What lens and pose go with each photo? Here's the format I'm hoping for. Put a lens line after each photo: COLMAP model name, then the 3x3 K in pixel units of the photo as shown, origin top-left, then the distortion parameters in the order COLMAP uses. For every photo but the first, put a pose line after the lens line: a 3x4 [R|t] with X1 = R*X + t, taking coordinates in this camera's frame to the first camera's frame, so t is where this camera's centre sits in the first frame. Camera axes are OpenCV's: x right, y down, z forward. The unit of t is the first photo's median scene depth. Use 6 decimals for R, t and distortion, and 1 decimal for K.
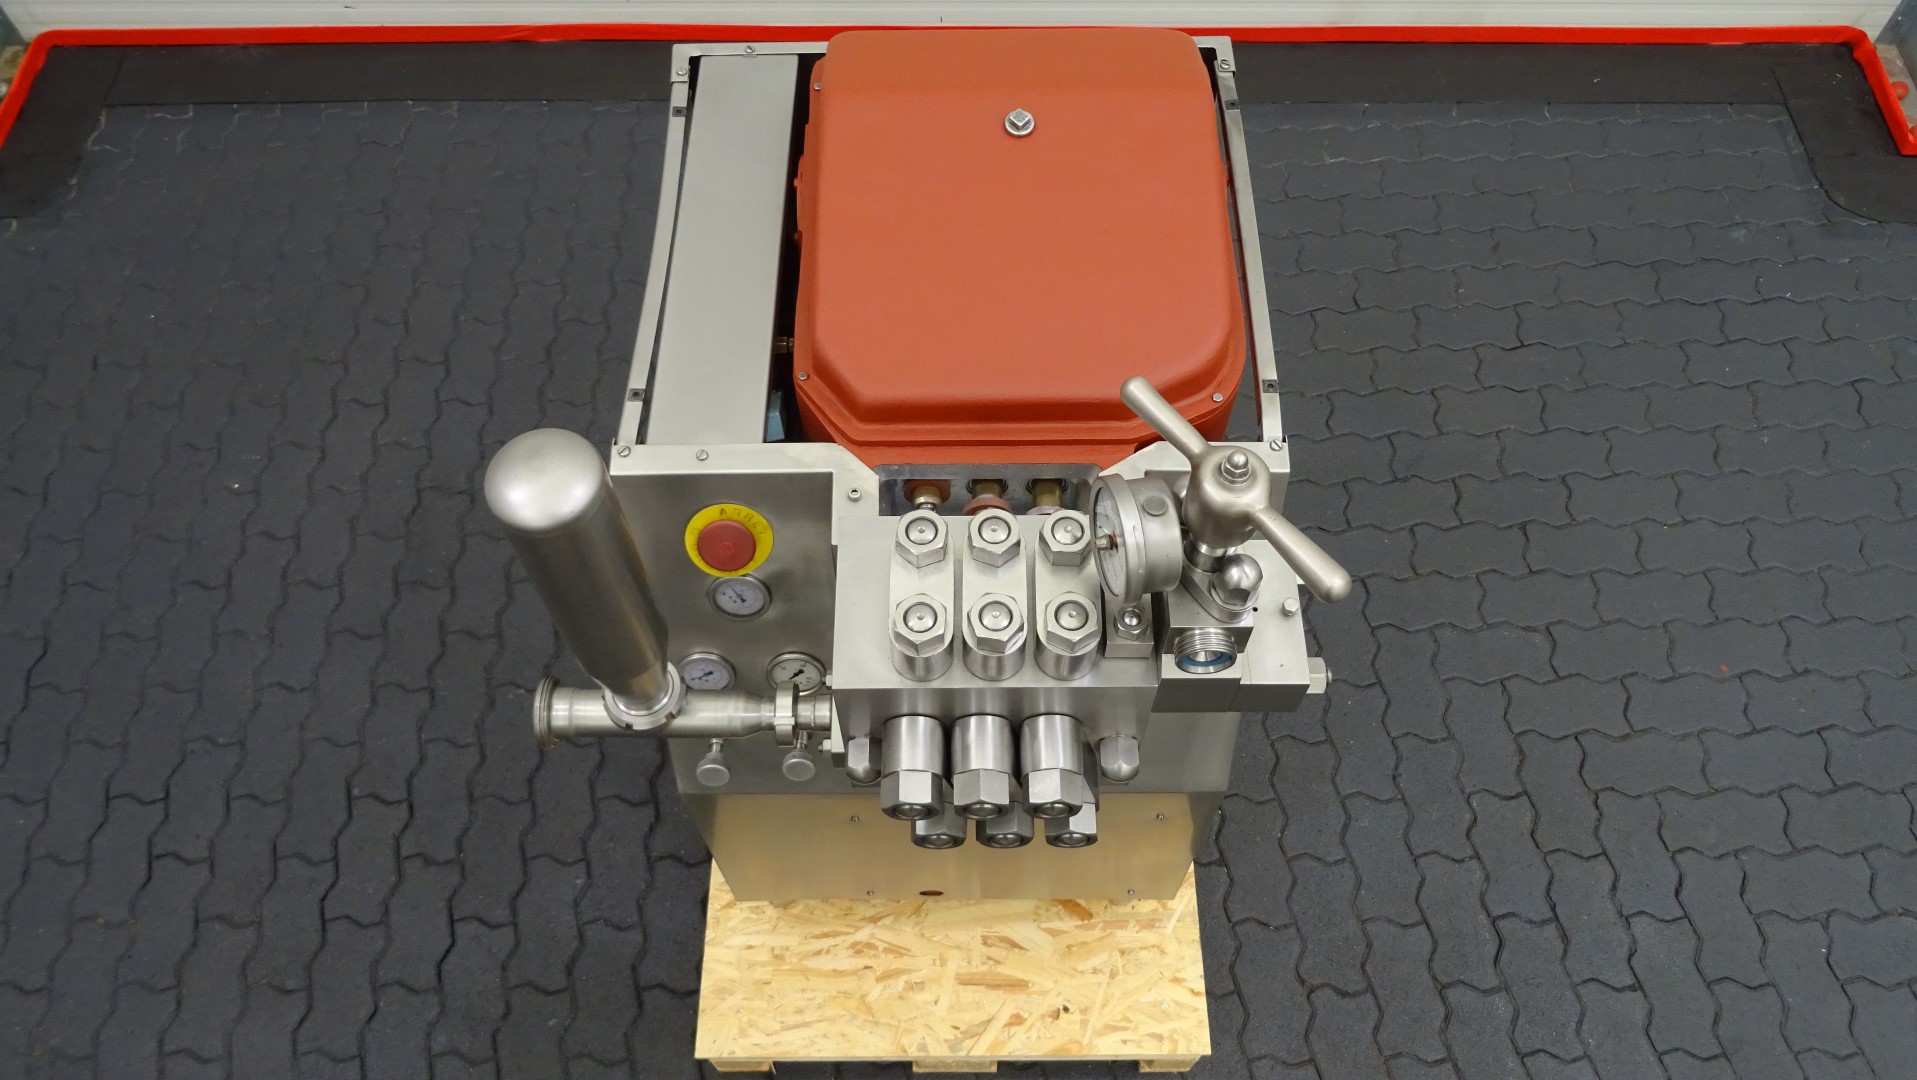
lens RADIAL K [[1342.8, 0, 958.5], [0, 1342.8, 540.0], [0, 0, 1]] dist [0.002311, -0.001877]
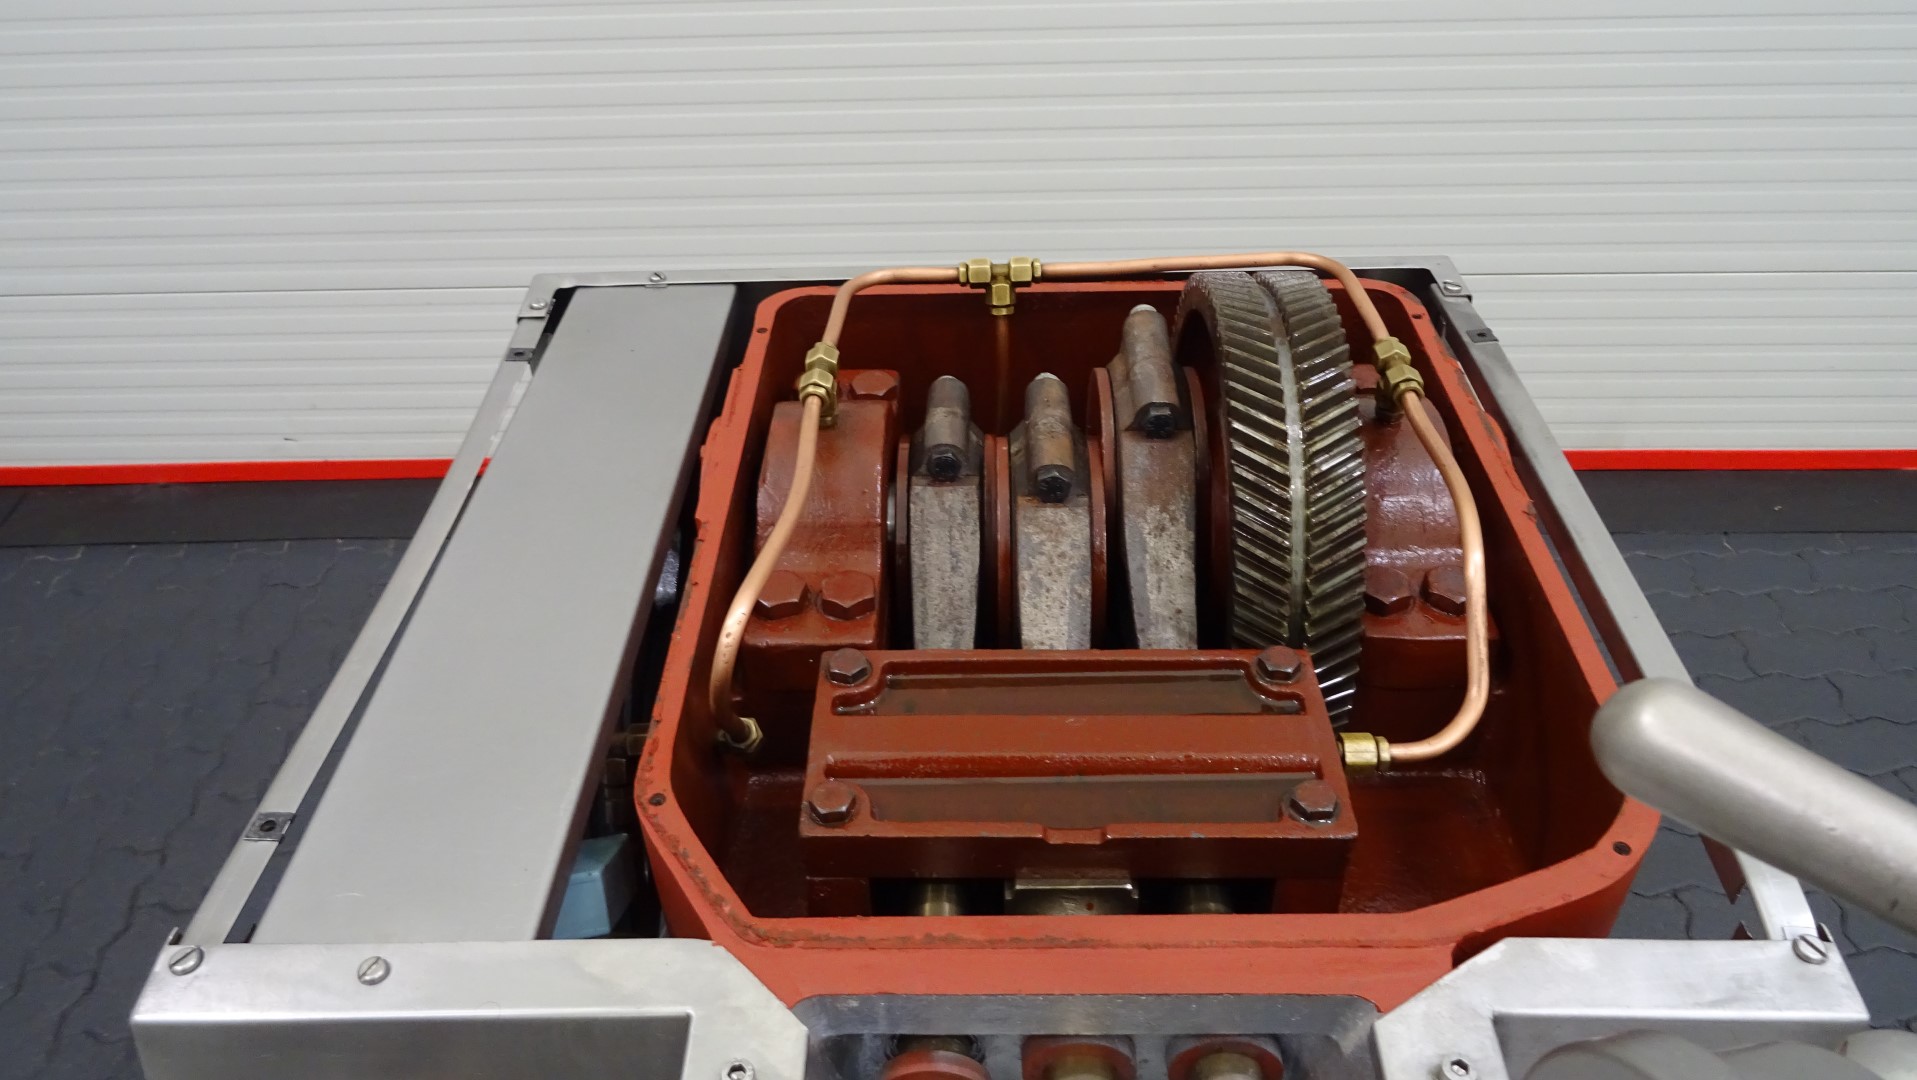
lens RADIAL K [[1342.8, 0, 958.5], [0, 1342.8, 540.0], [0, 0, 1]] dist [0.002311, -0.001877]
pose [[0.999647, -0.005323, -0.026044, -0.003583], [-0.004925, 0.925688, -0.378255, -0.026818], [0.026122, 0.378249, 0.925335, 0.504272]]
